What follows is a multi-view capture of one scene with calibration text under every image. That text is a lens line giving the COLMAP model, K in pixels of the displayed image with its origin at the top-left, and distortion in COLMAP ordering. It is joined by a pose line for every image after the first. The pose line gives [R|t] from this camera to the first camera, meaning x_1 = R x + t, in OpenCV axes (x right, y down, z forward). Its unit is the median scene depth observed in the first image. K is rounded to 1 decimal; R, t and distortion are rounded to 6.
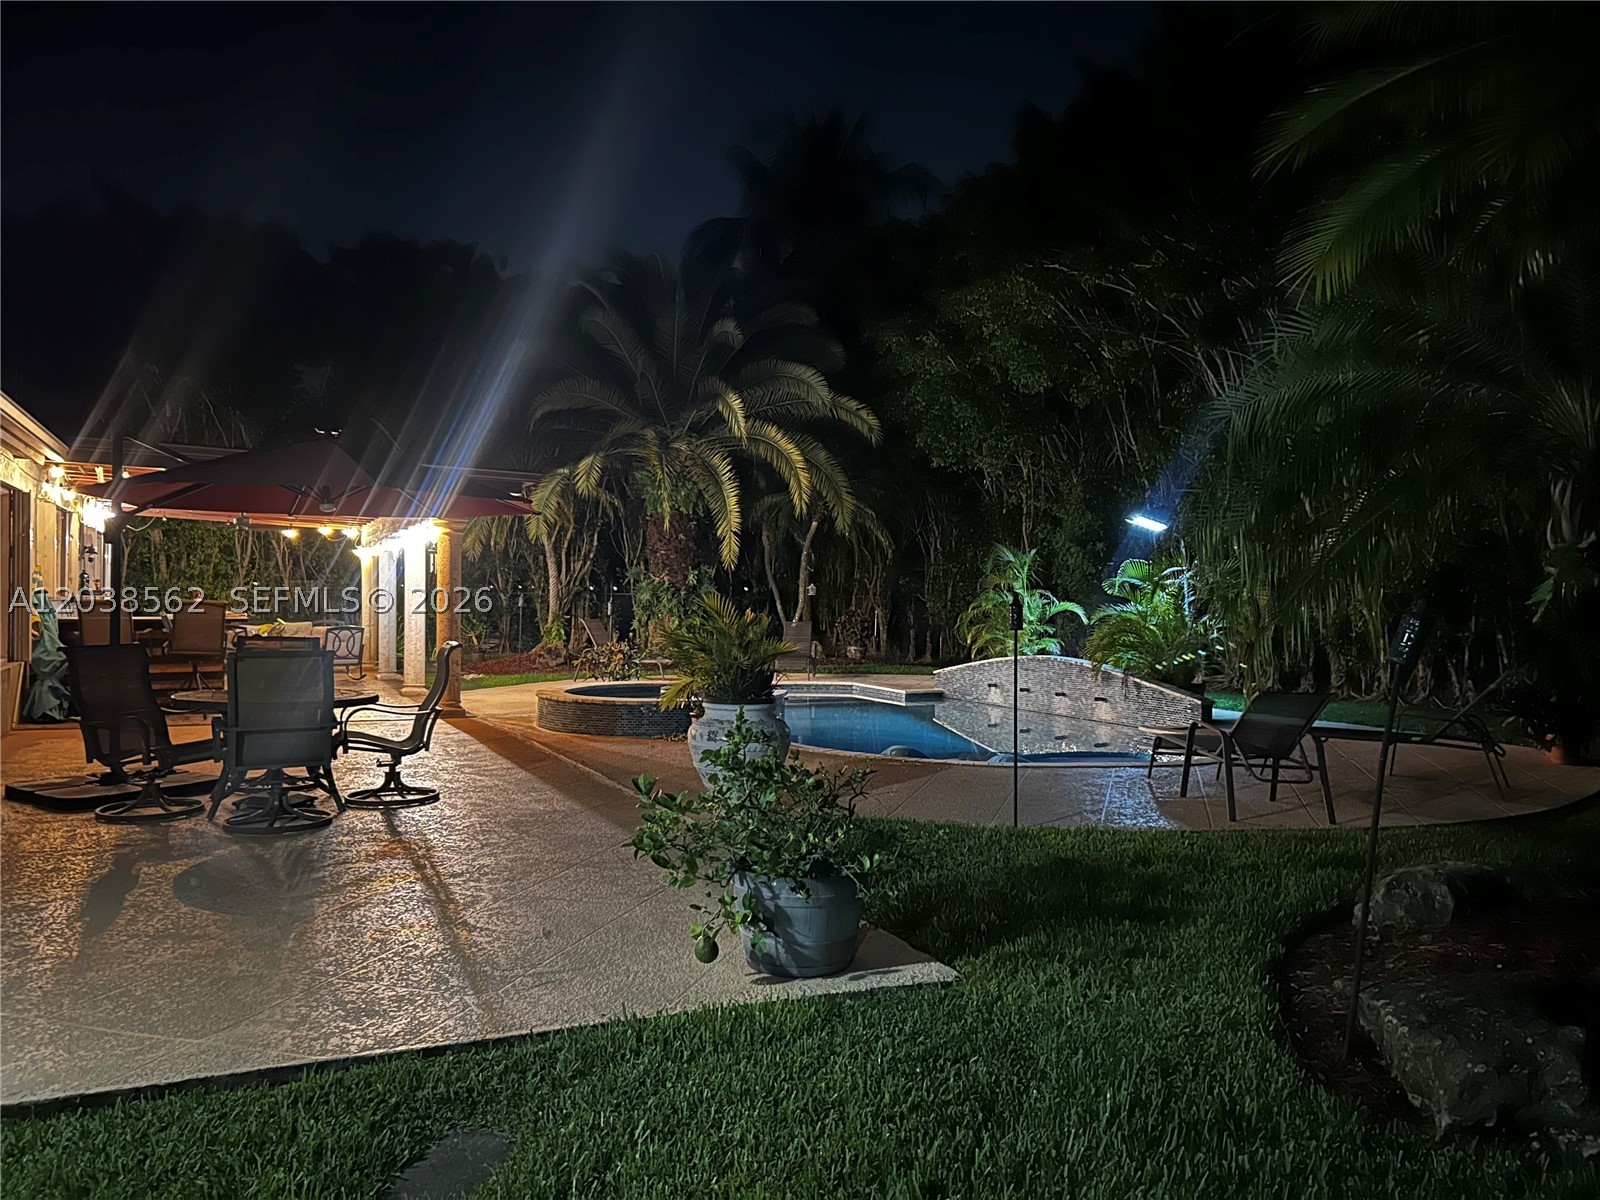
lens RADIAL K [[1235.4, 0, 800.0], [0, 1235.4, 600.0], [0, 0, 1]] dist [0.061473, -0.109214]
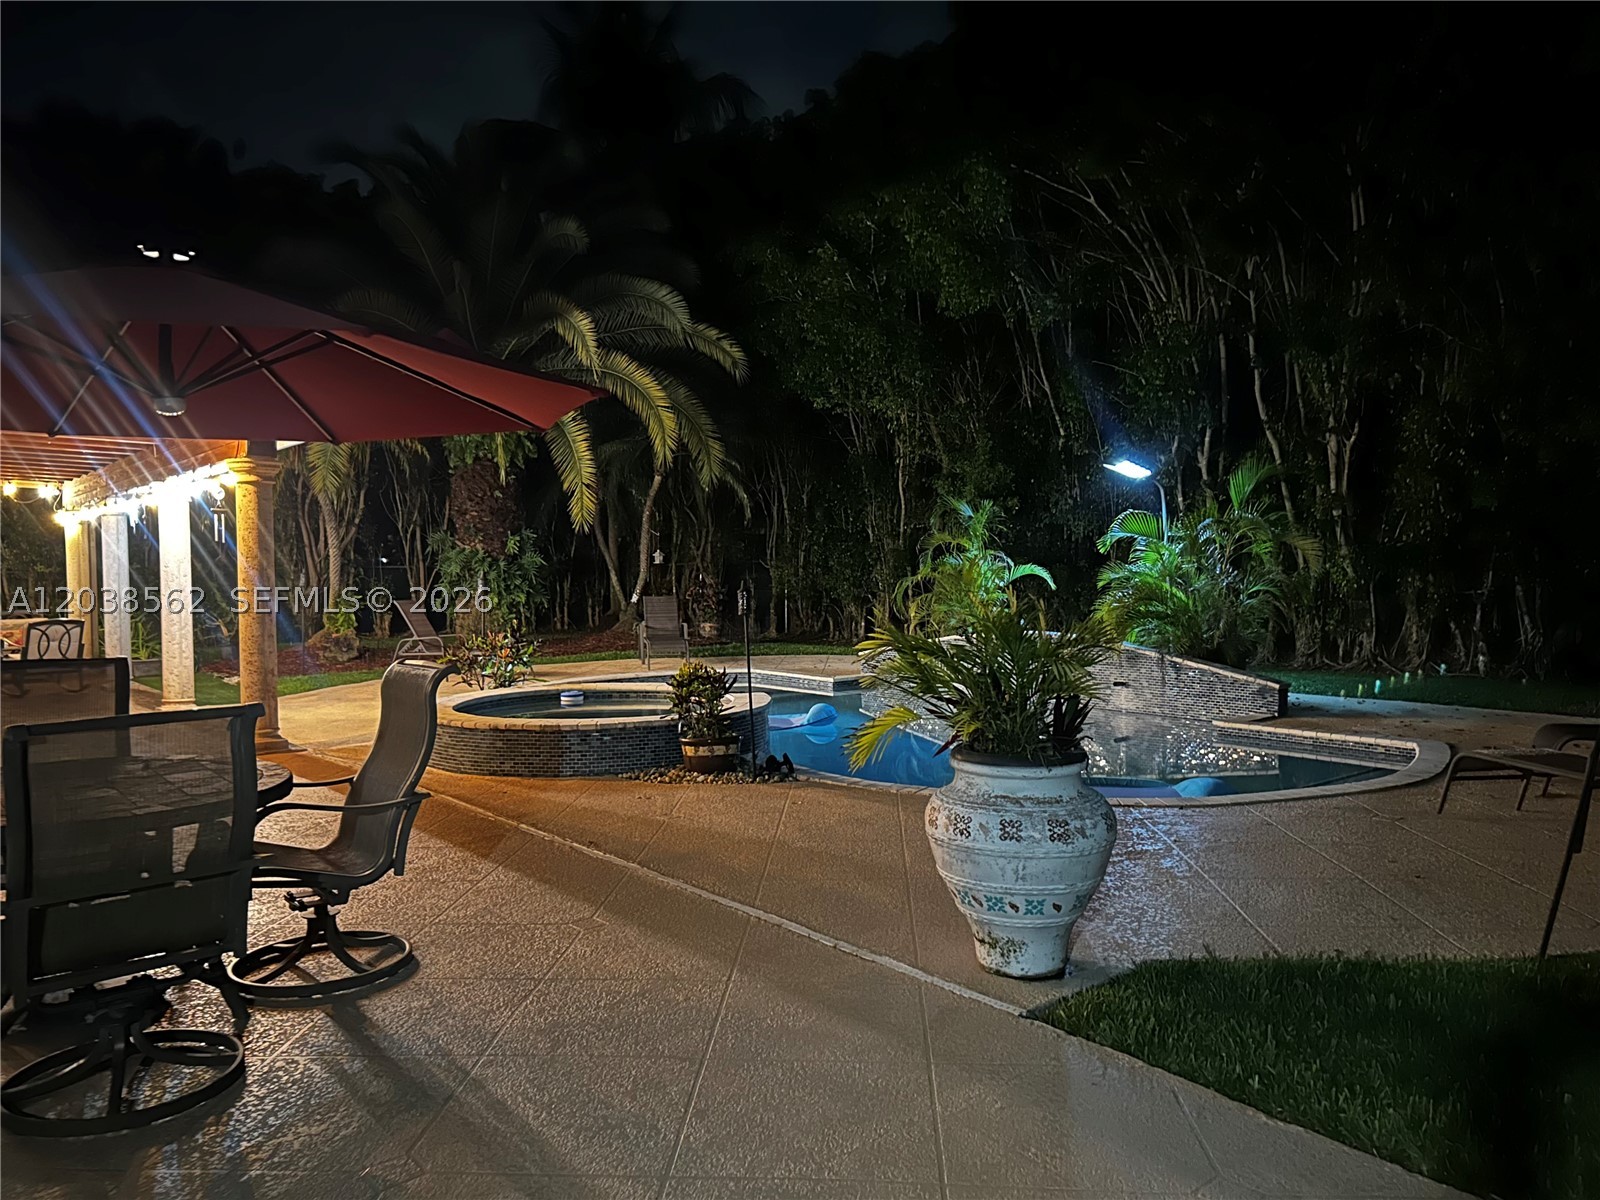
lens RADIAL K [[1235.4, 0, 800.0], [0, 1235.4, 600.0], [0, 0, 1]] dist [0.061473, -0.109214]
pose [[0.973122, -0.027464, 0.228647, -0.101671], [0.021124, 0.999323, 0.030129, -0.002511], [-0.229319, -0.024489, 0.973043, 0.183615]]
